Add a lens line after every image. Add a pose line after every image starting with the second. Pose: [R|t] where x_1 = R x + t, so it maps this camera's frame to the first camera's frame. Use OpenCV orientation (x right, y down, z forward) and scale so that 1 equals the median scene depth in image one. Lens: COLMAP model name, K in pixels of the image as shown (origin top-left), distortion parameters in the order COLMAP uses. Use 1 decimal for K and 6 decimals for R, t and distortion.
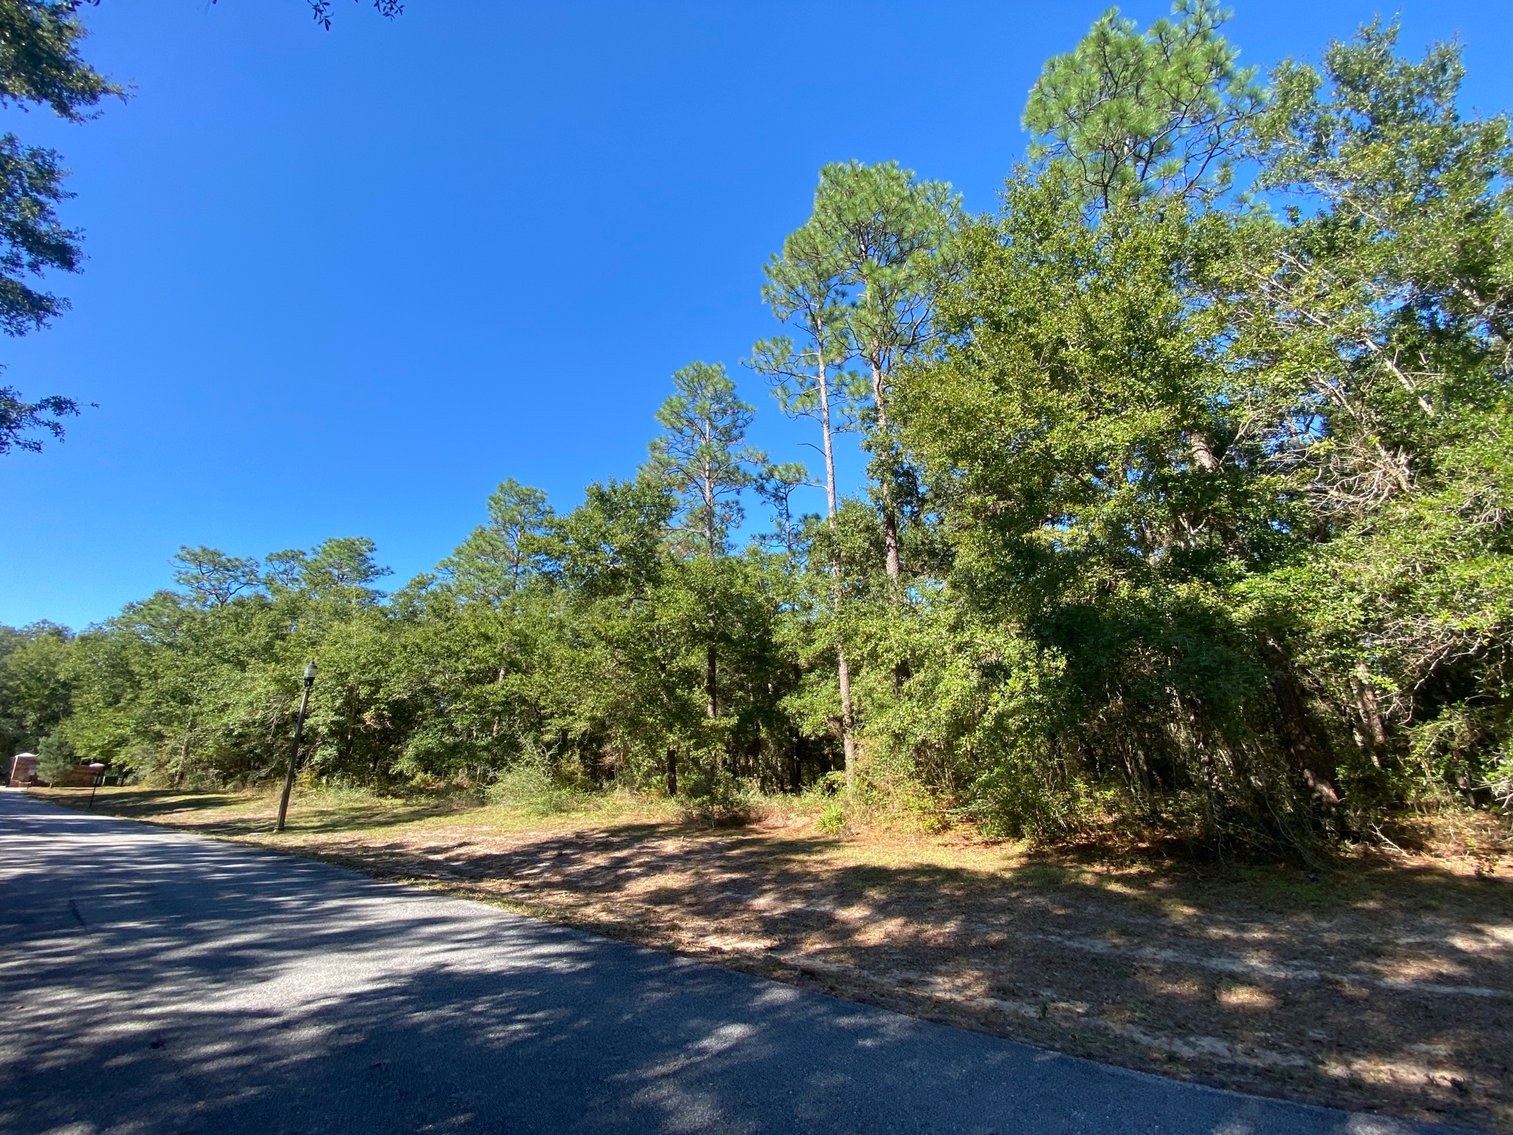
lens RADIAL K [[608.6, 0, 753.2], [0, 608.6, 572.7], [0, 0, 1]] dist [-0.039300, -0.000741]
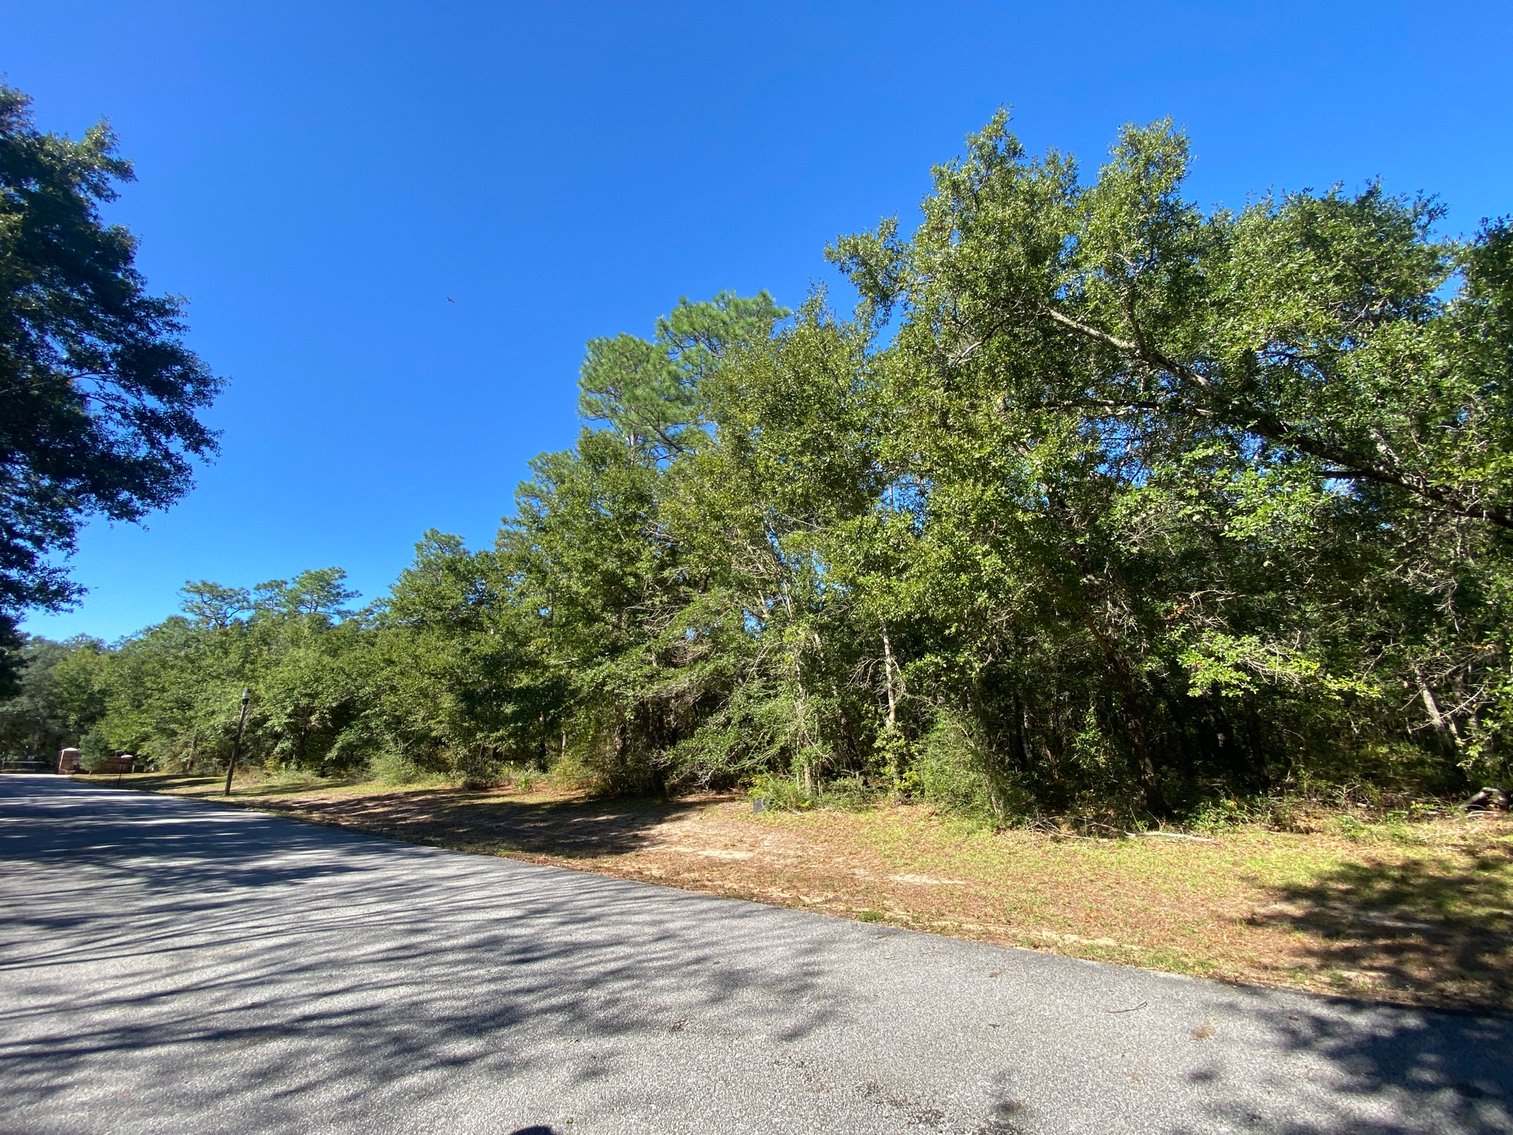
lens RADIAL K [[608.6, 0, 761.4], [0, 608.6, 562.7], [0, 0, 1]] dist [-0.039300, -0.000741]
pose [[0.999533, -0.020403, -0.022765, 0.296924], [0.020700, 0.999702, 0.012917, -0.079593], [0.022494, -0.013382, 0.999657, -0.234375]]
